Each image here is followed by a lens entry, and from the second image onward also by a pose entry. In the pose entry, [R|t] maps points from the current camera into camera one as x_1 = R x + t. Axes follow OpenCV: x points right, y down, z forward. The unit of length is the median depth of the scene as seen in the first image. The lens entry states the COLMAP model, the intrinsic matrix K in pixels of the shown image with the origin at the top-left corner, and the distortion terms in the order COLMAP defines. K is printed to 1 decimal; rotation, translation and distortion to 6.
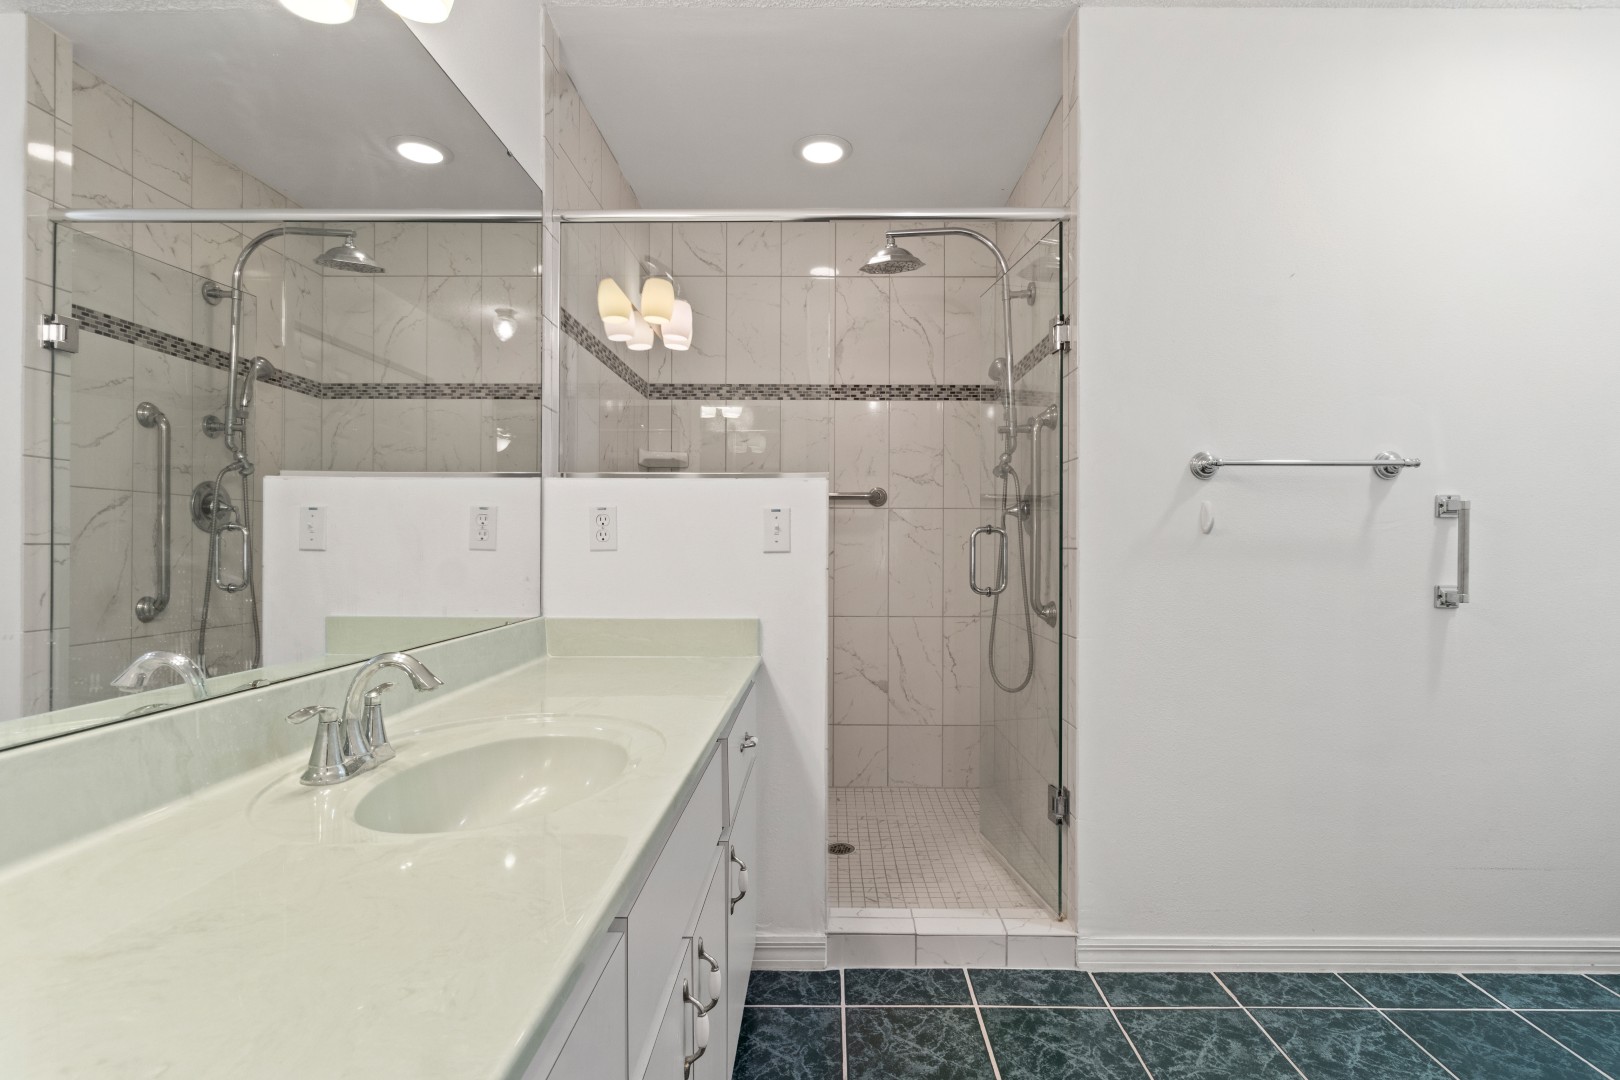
lens RADIAL K [[822.5, 0, 836.1], [0, 822.5, 578.6], [0, 0, 1]] dist [-0.000282, -0.000258]
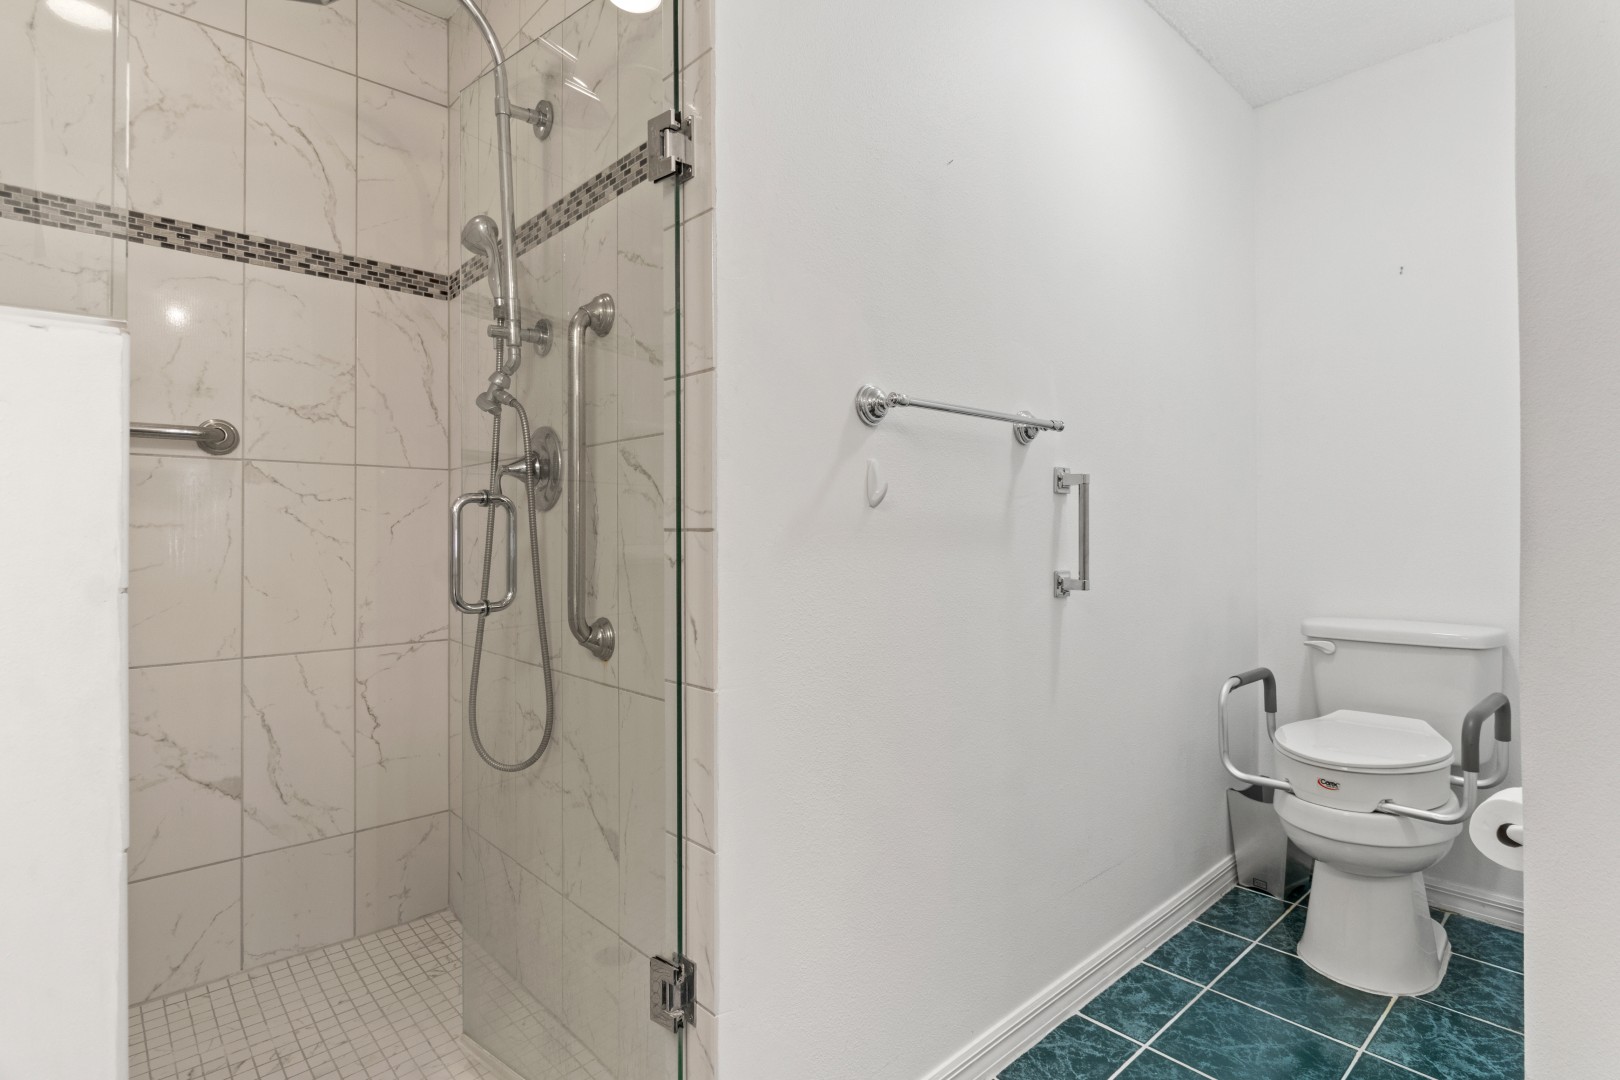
lens RADIAL K [[797.9, 0, 815.8], [0, 797.9, 527.8], [0, 0, 1]] dist [0.000079, -0.002302]
pose [[0.734558, -0.001526, 0.678544, -0.018753], [0.030194, 0.999080, -0.030439, -0.014753], [-0.677874, 0.042847, 0.733929, 0.419808]]
